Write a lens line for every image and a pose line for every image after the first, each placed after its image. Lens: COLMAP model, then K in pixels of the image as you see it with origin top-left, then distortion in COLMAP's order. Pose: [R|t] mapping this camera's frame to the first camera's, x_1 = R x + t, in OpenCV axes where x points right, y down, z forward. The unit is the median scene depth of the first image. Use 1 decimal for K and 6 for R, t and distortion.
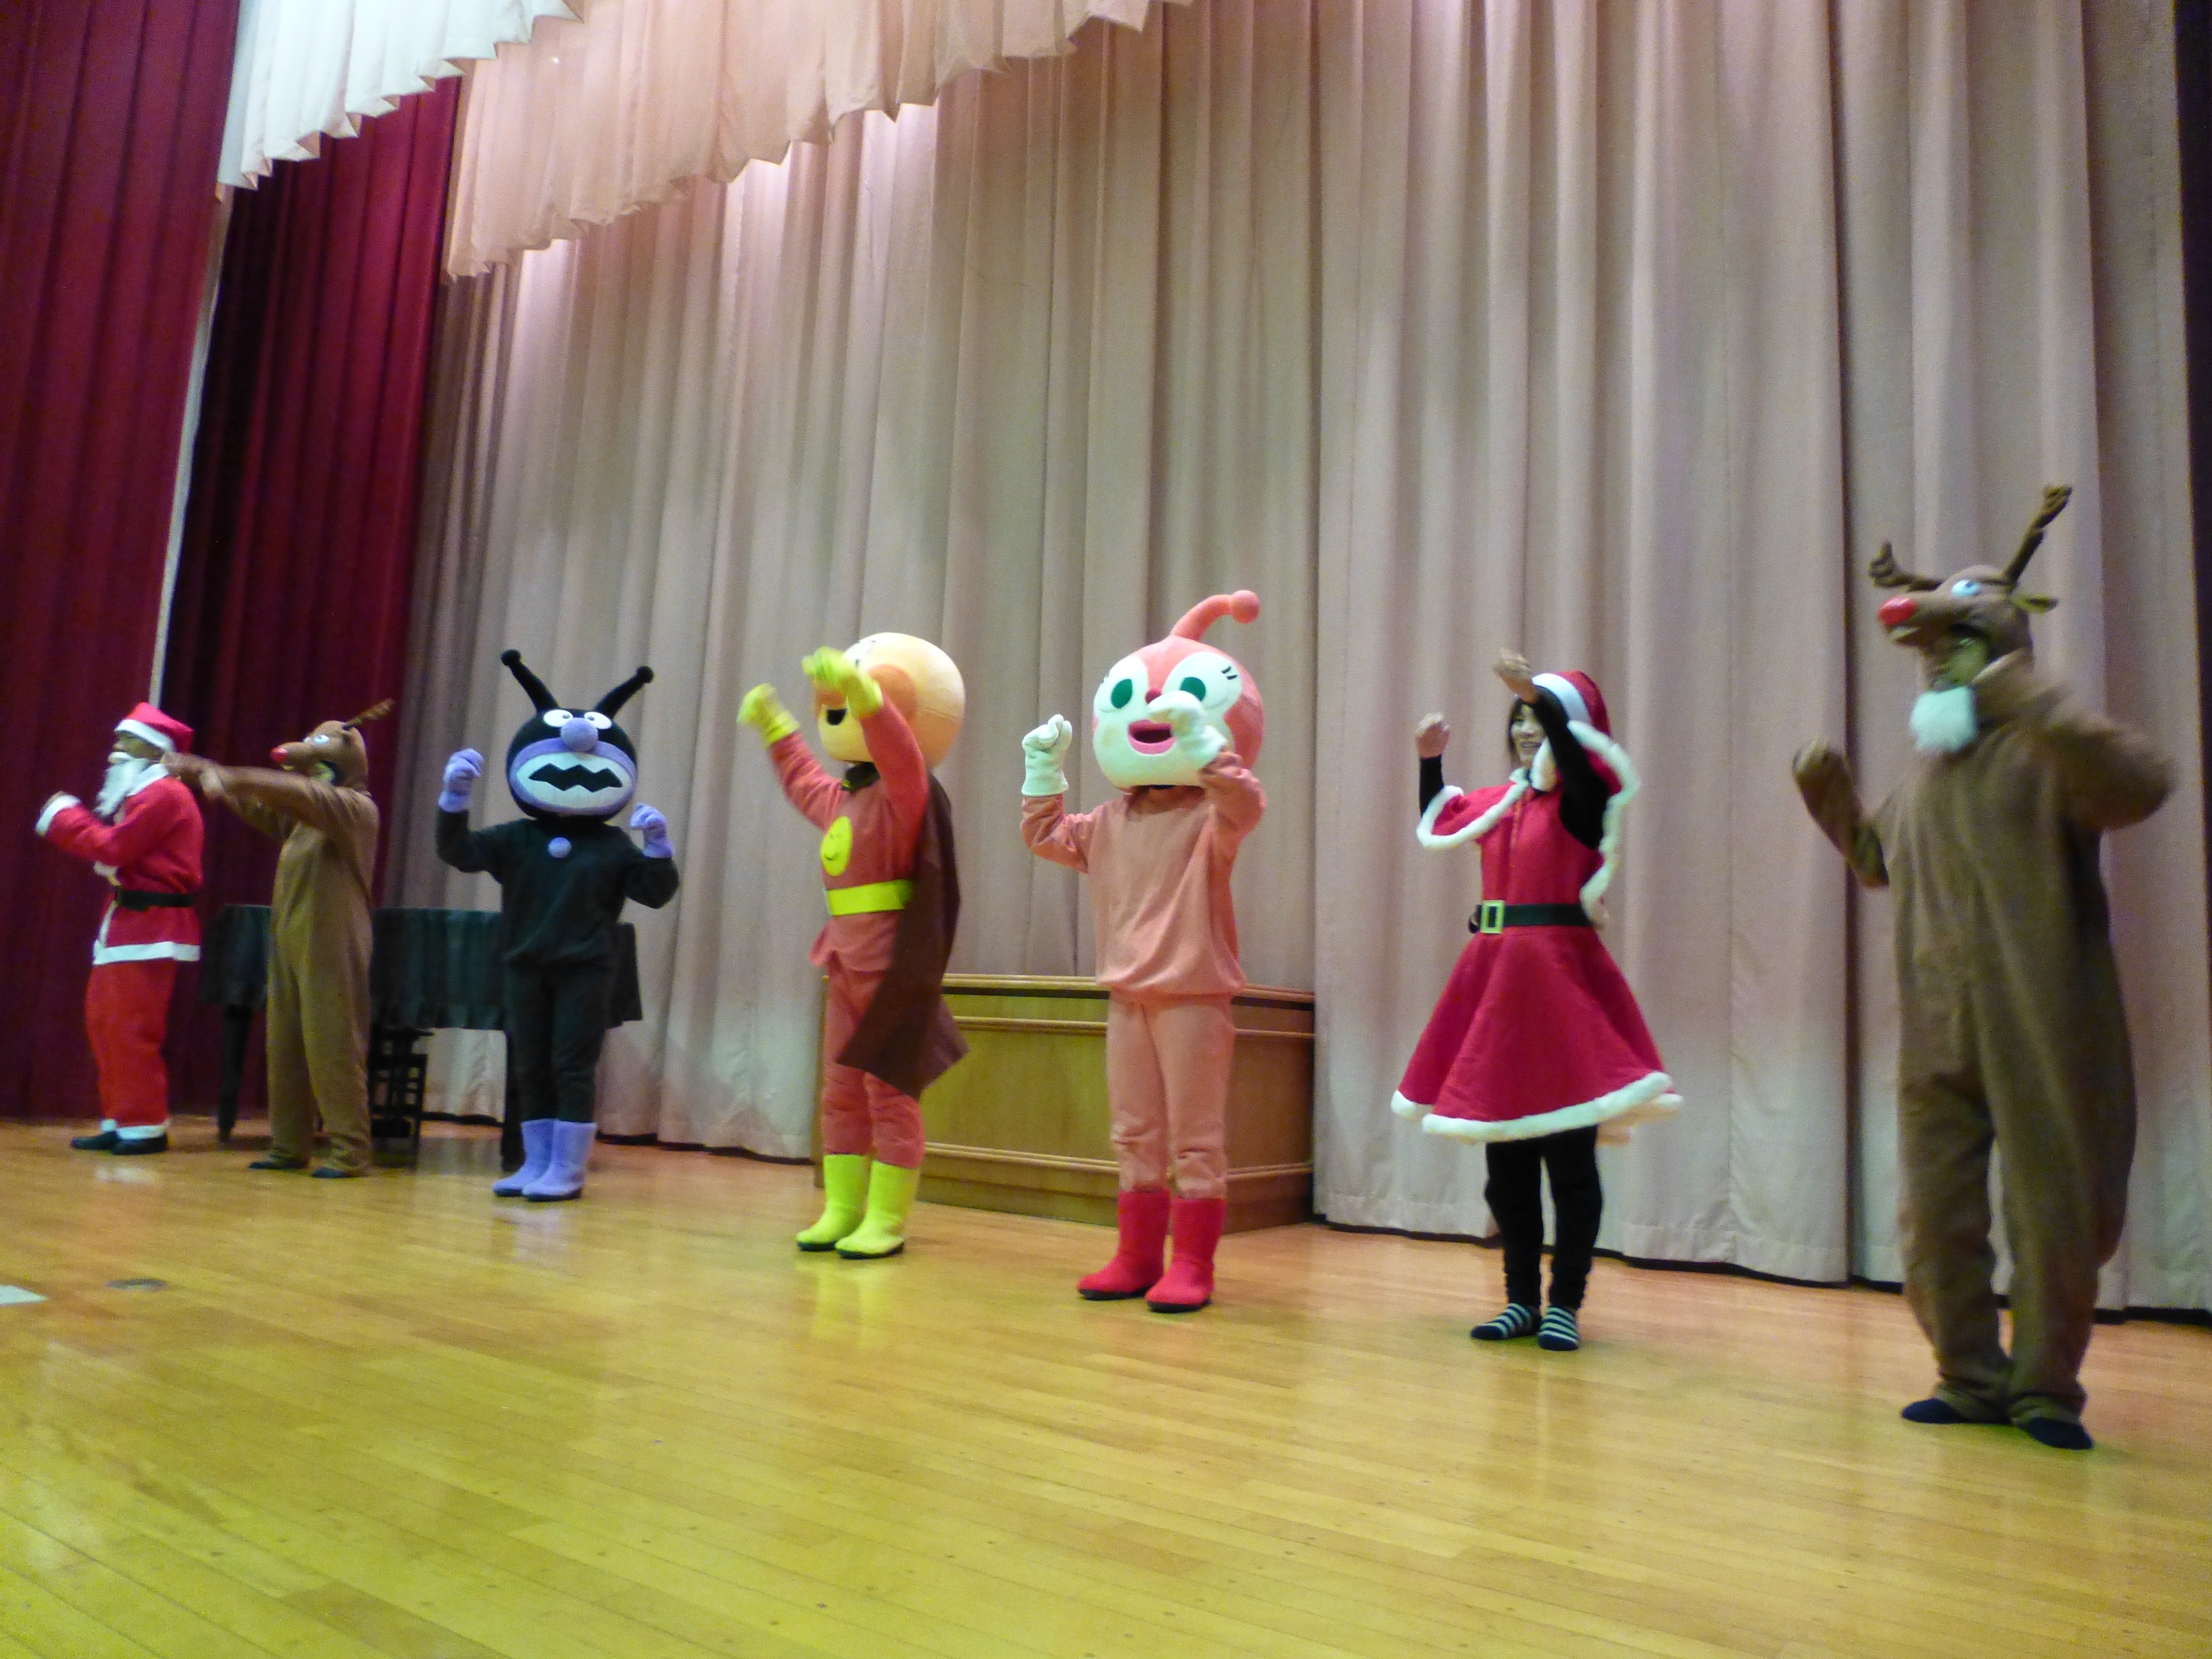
lens RADIAL K [[1607.1, 0, 1106.0], [0, 1607.1, 829.5], [0, 0, 1]] dist [-0.004423, -0.162302]
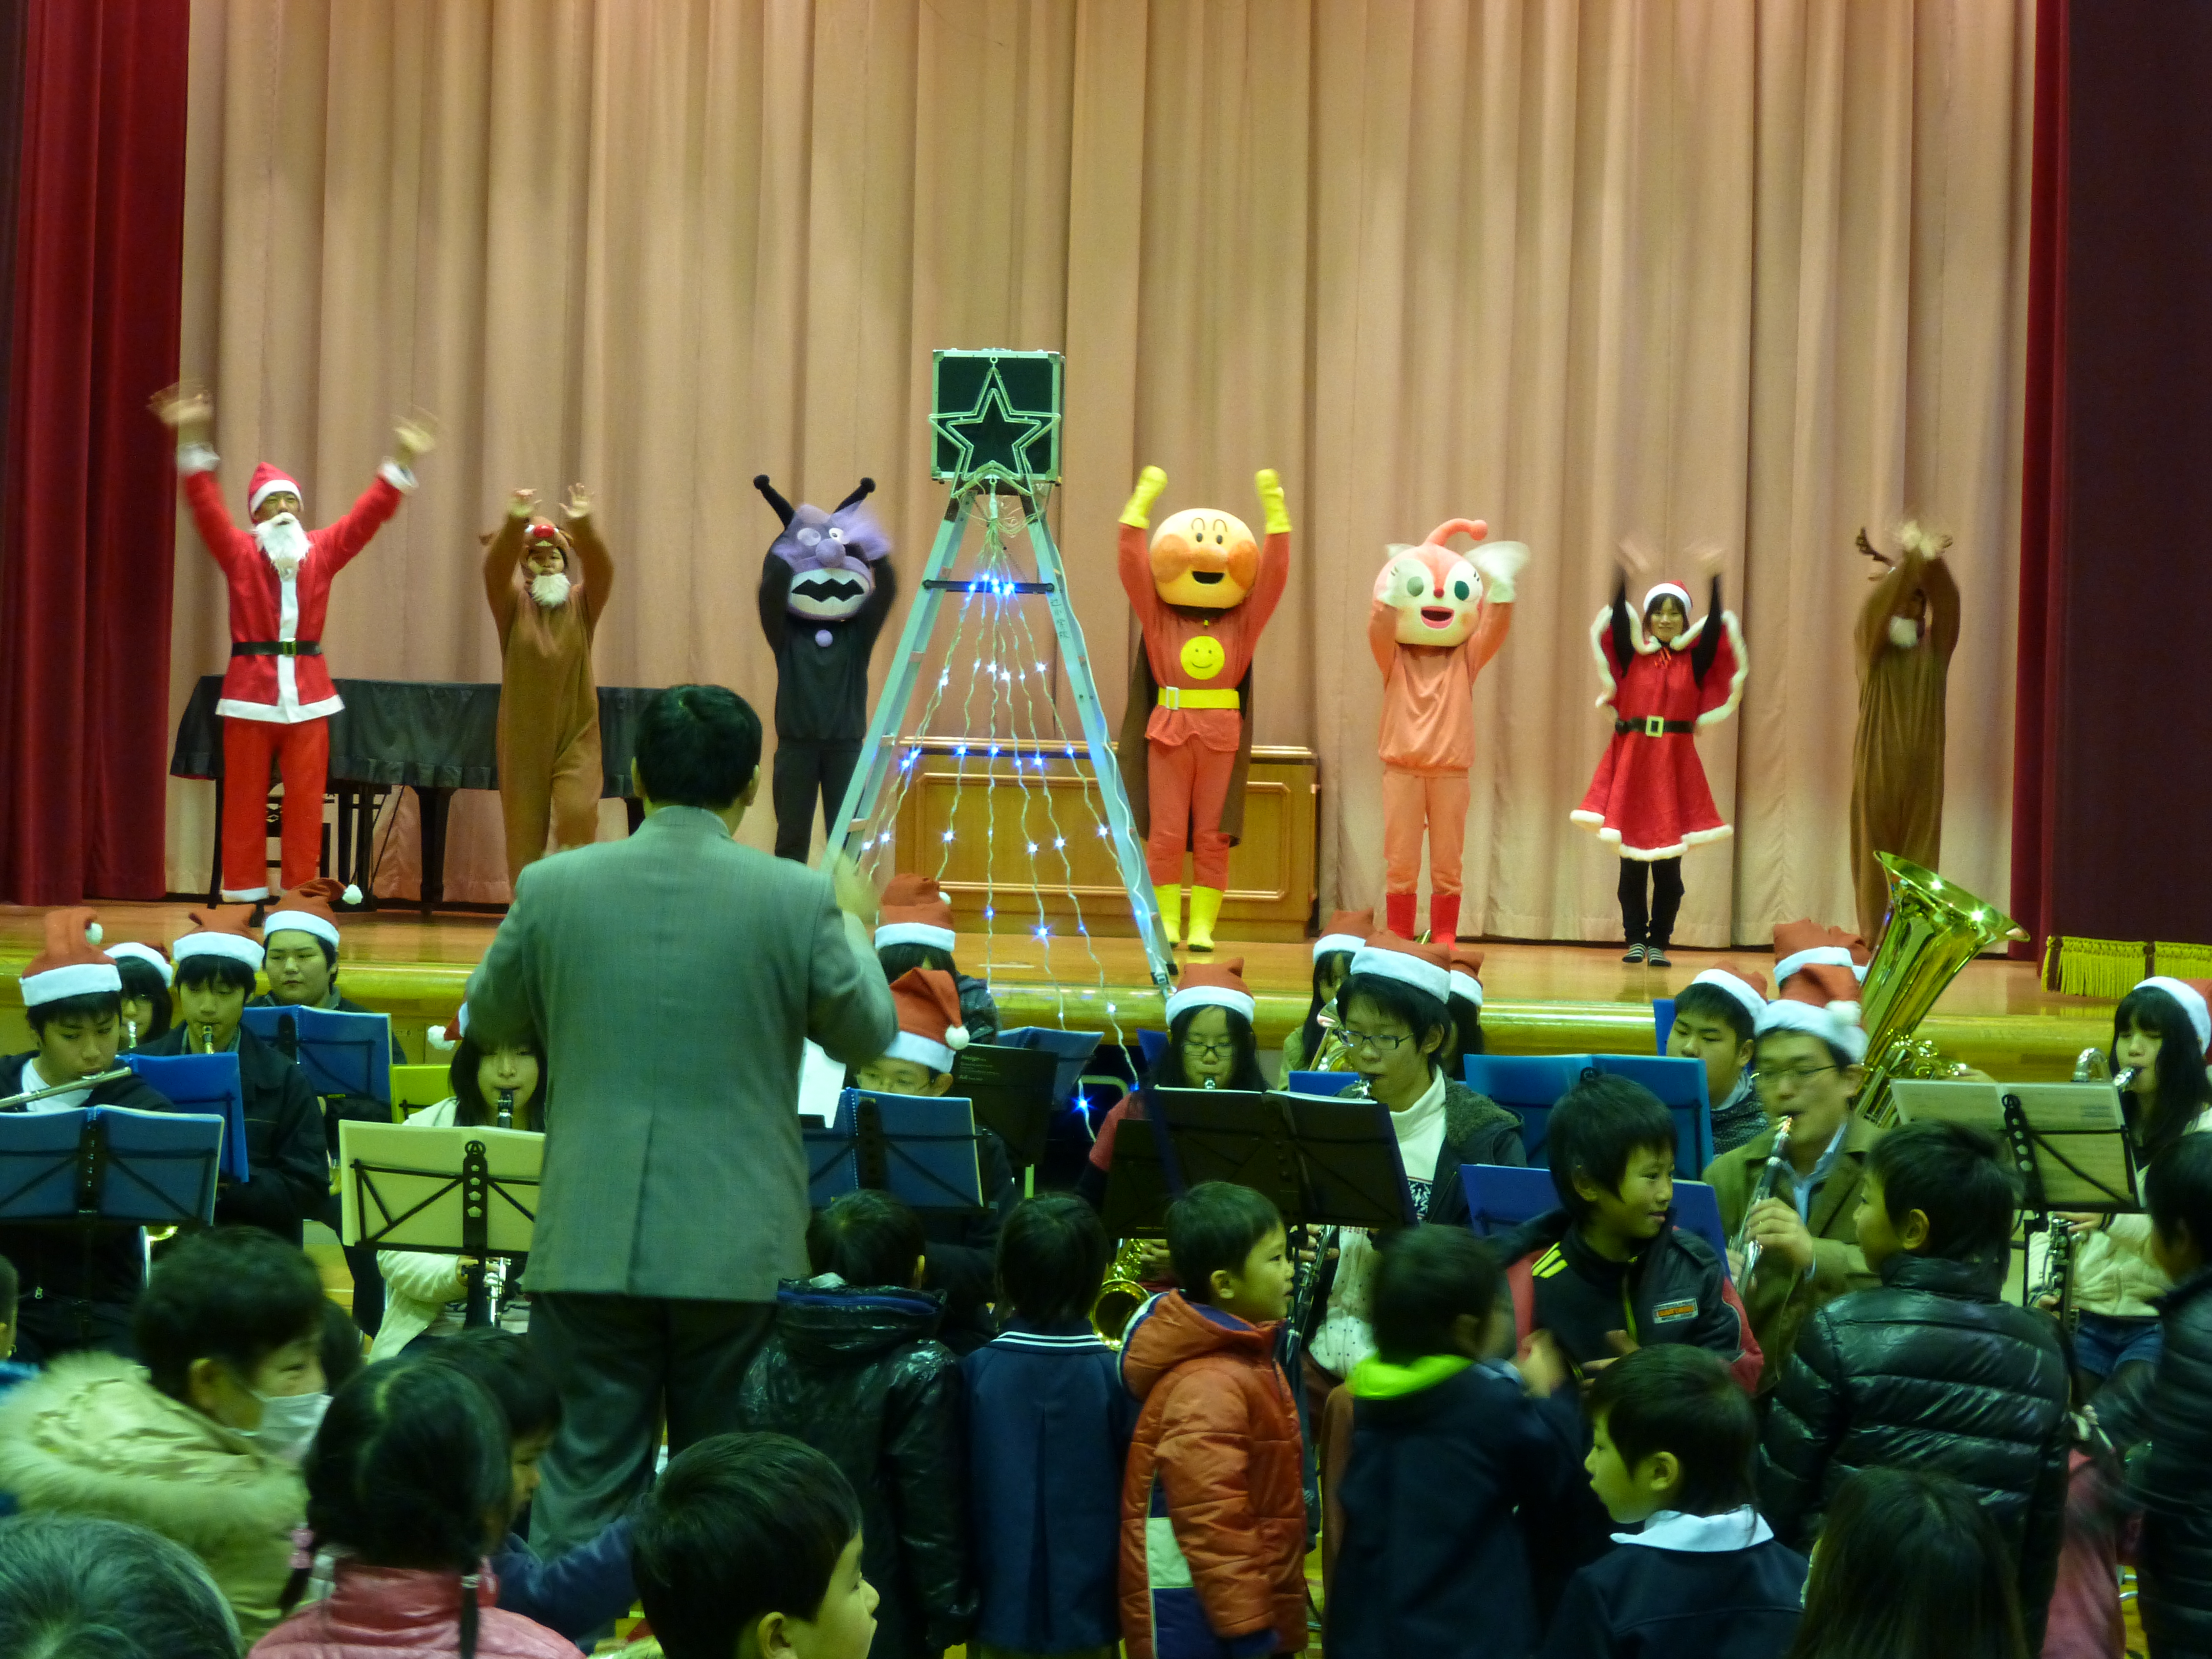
lens RADIAL K [[4356.0, 0, 1106.0], [0, 4356.0, 829.5], [0, 0, 1]] dist [-0.758650, -0.030969]
pose [[0.884261, -0.045058, 0.464814, -1.600379], [-0.046490, 0.981896, 0.183625, -0.441579], [-0.464673, -0.183982, 0.866158, -1.830406]]
